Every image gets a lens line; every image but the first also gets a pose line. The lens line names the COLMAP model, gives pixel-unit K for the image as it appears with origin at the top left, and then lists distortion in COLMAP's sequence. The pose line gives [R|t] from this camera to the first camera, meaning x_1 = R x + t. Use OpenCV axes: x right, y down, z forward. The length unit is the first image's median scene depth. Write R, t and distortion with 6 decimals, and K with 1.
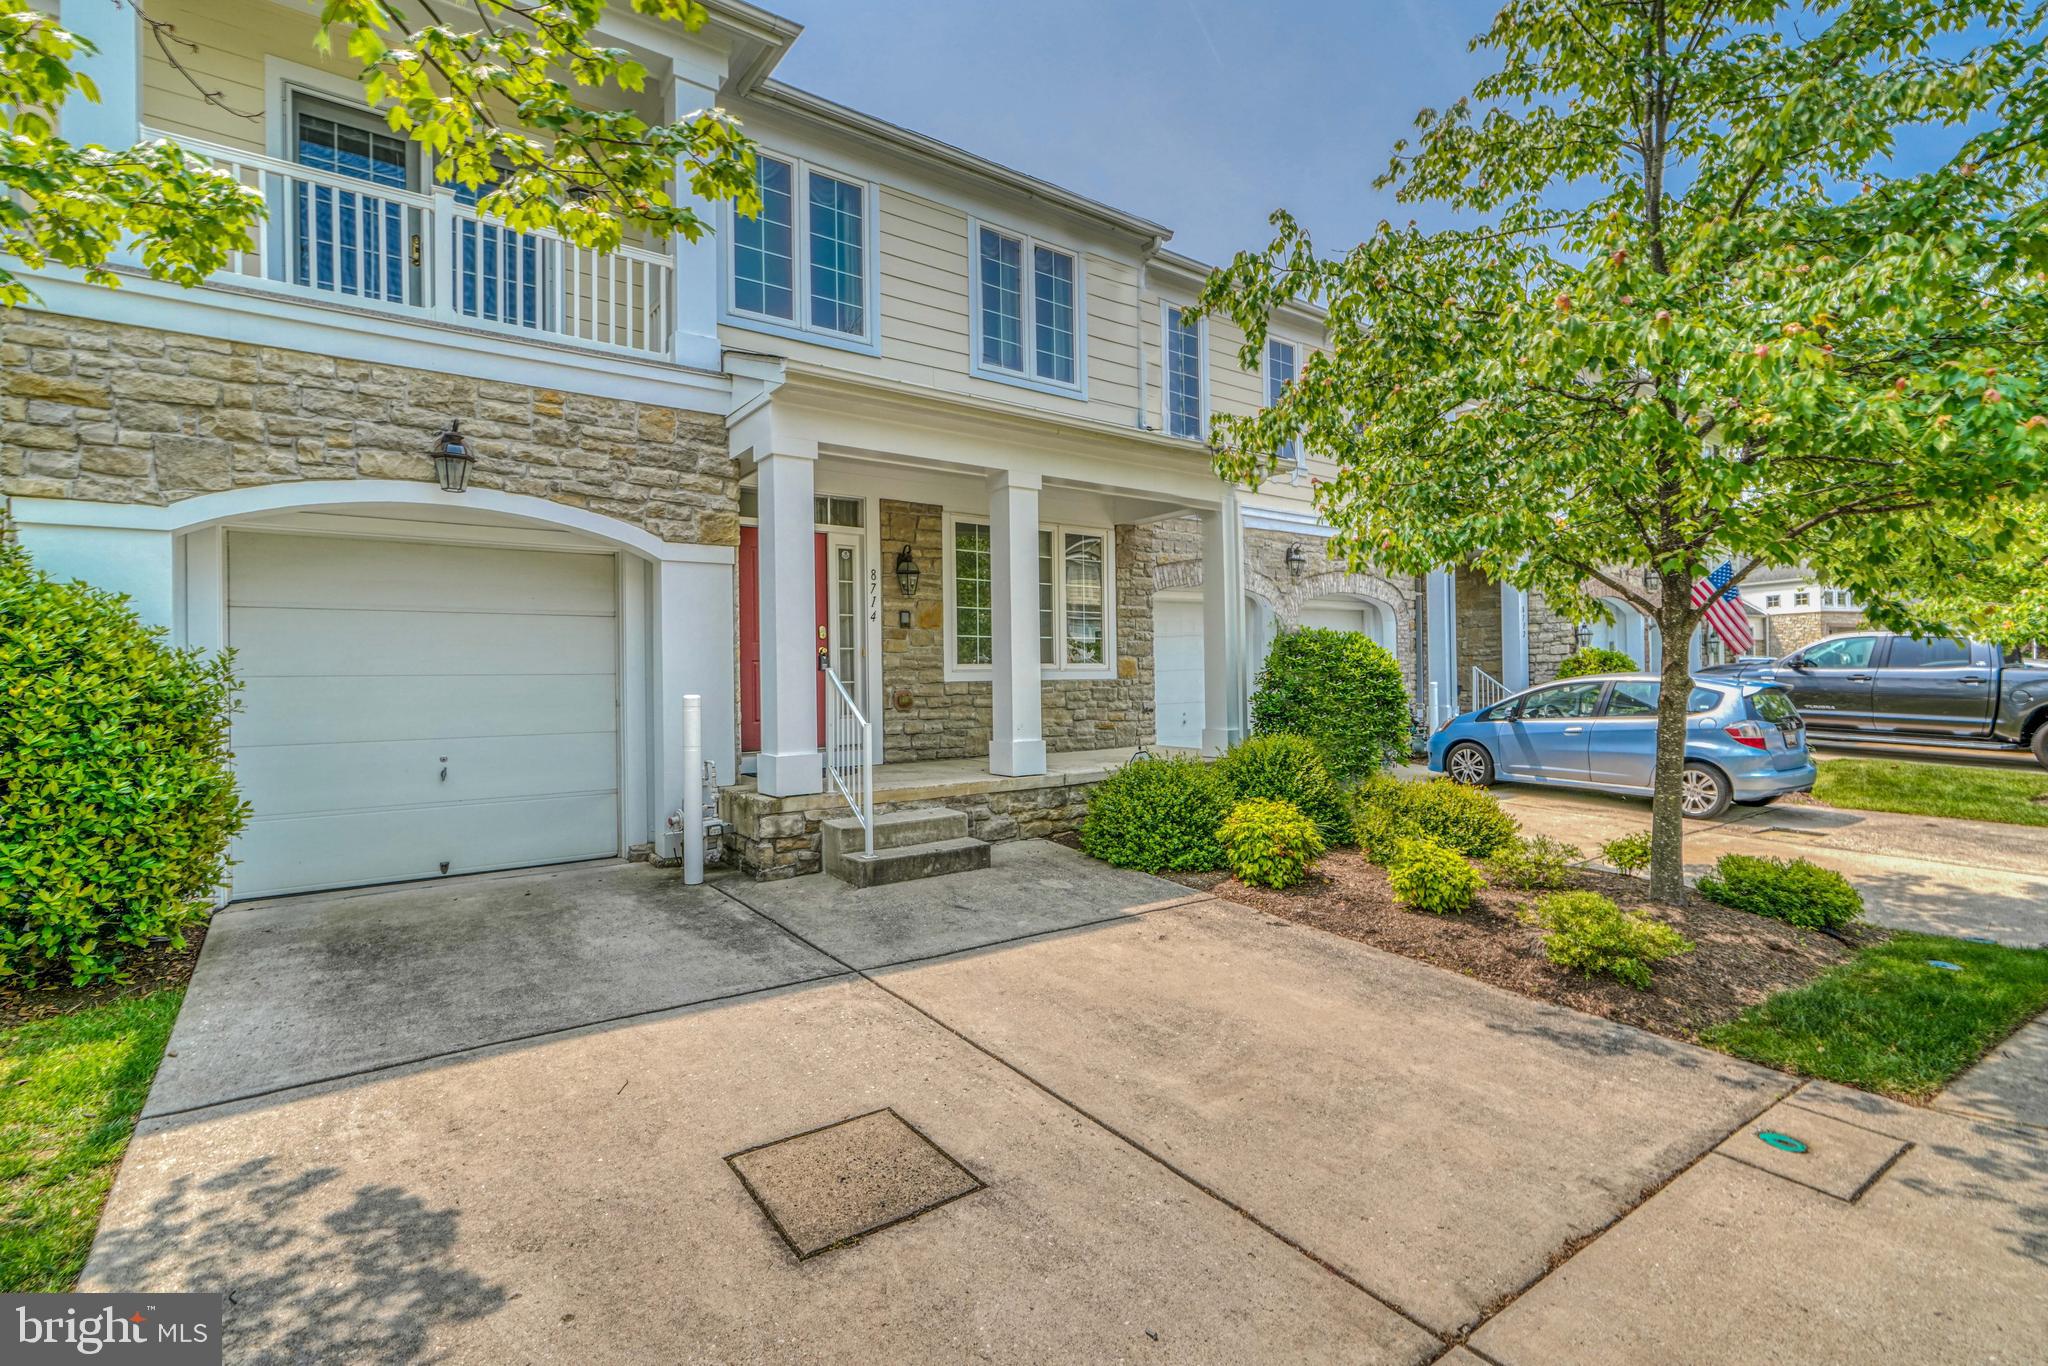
lens RADIAL K [[922.1, 0, 1028.7], [0, 922.1, 677.3], [0, 0, 1]] dist [-0.001029, 0.000180]
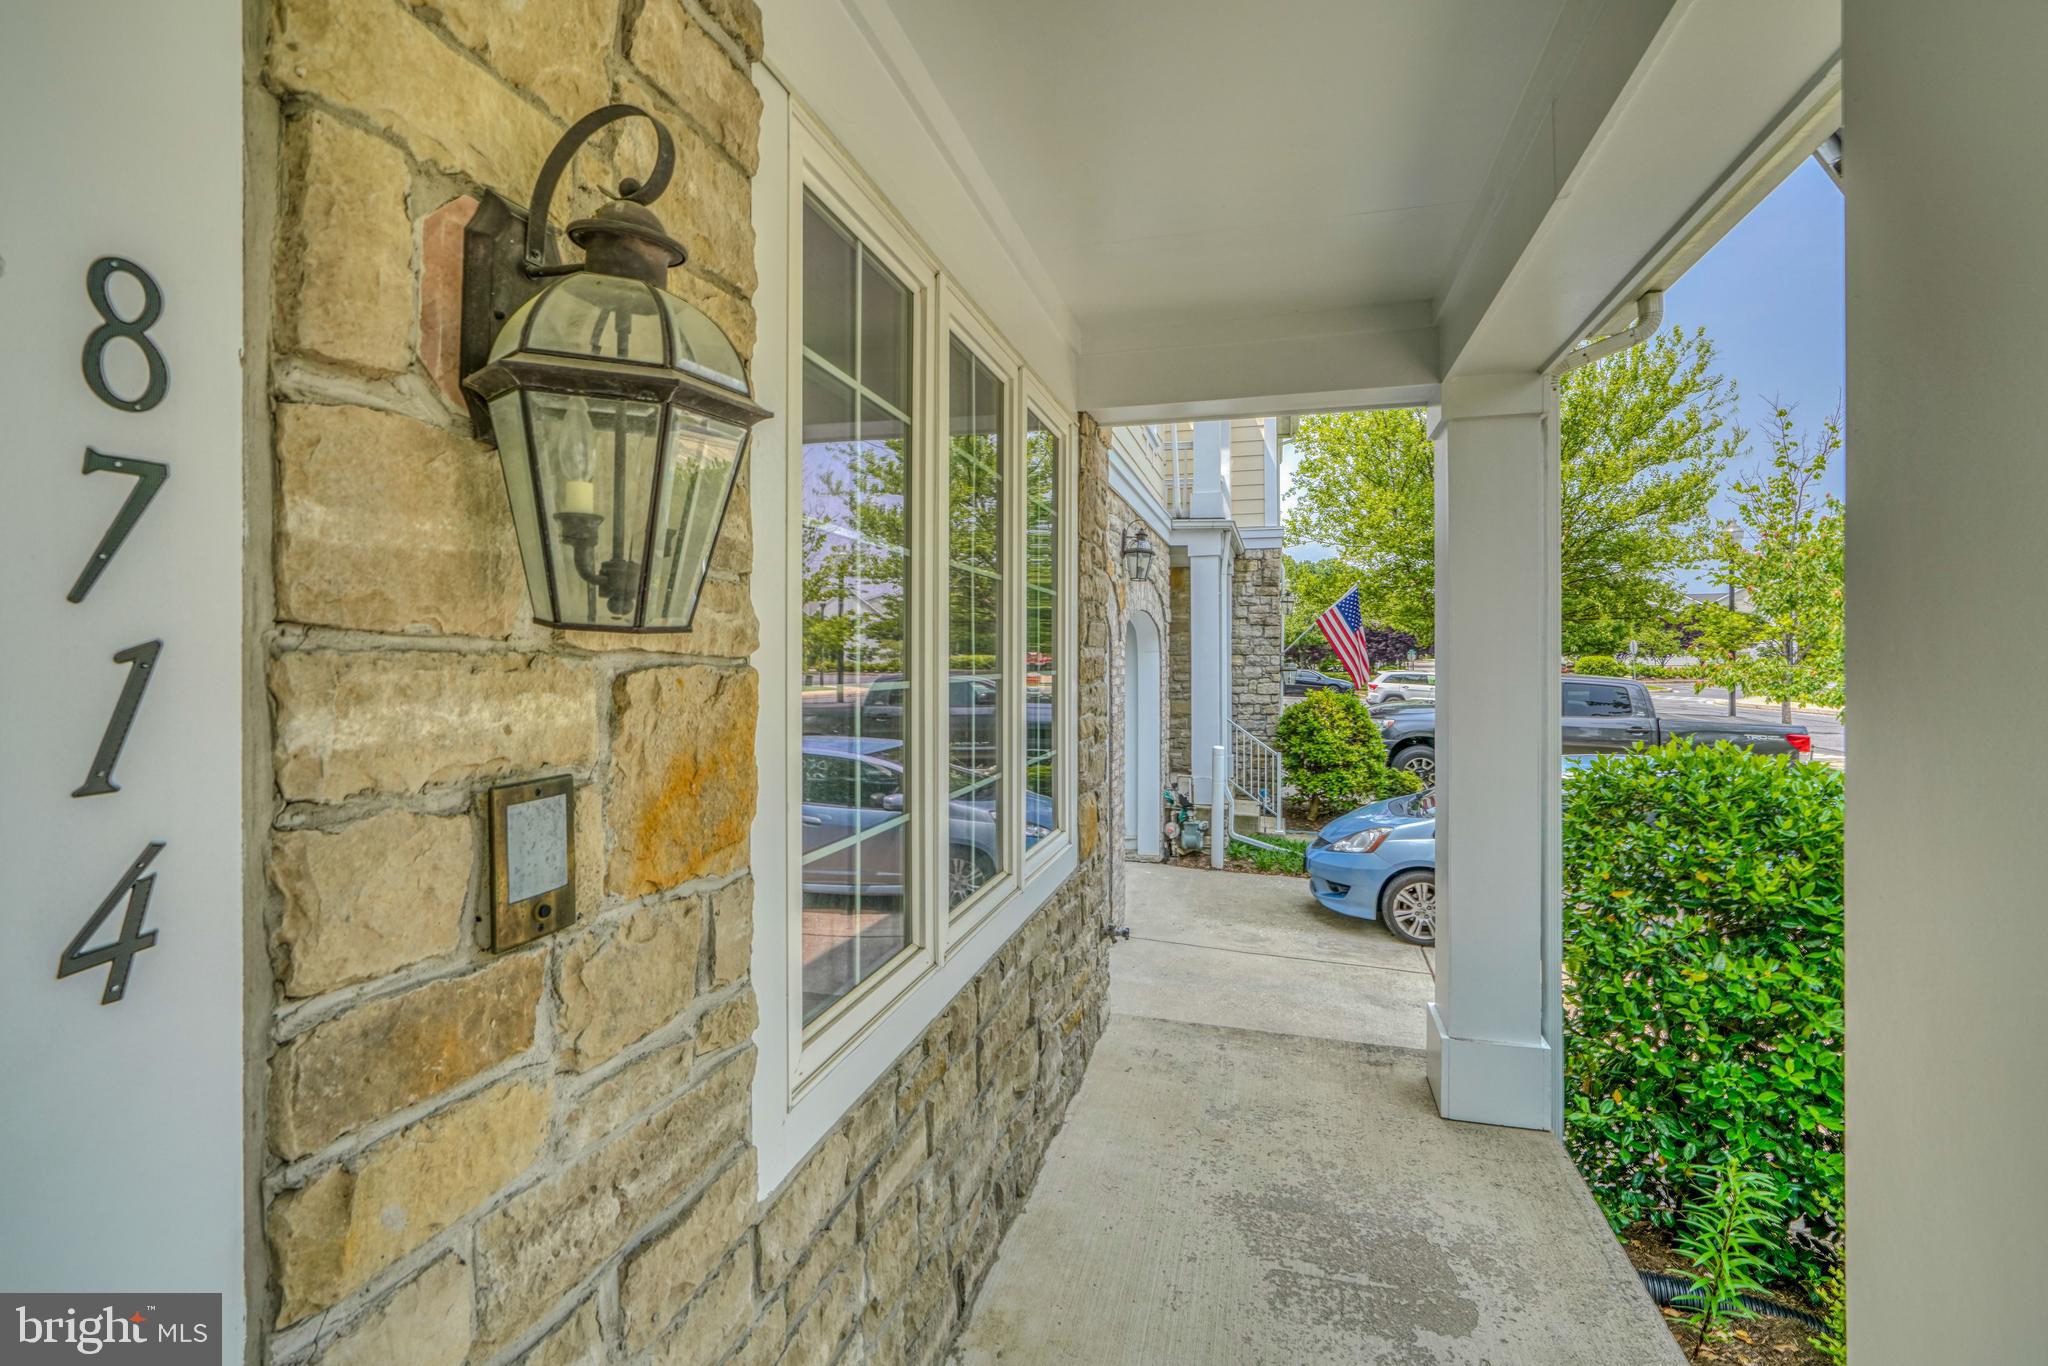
lens RADIAL K [[922.1, 0, 1028.7], [0, 922.1, 677.3], [0, 0, 1]] dist [-0.001029, 0.000180]
pose [[0.785530, -0.001316, 0.618822, -0.102876], [-0.007360, 0.999907, 0.011470, -0.056637], [-0.618780, -0.013564, 0.785447, 0.596676]]
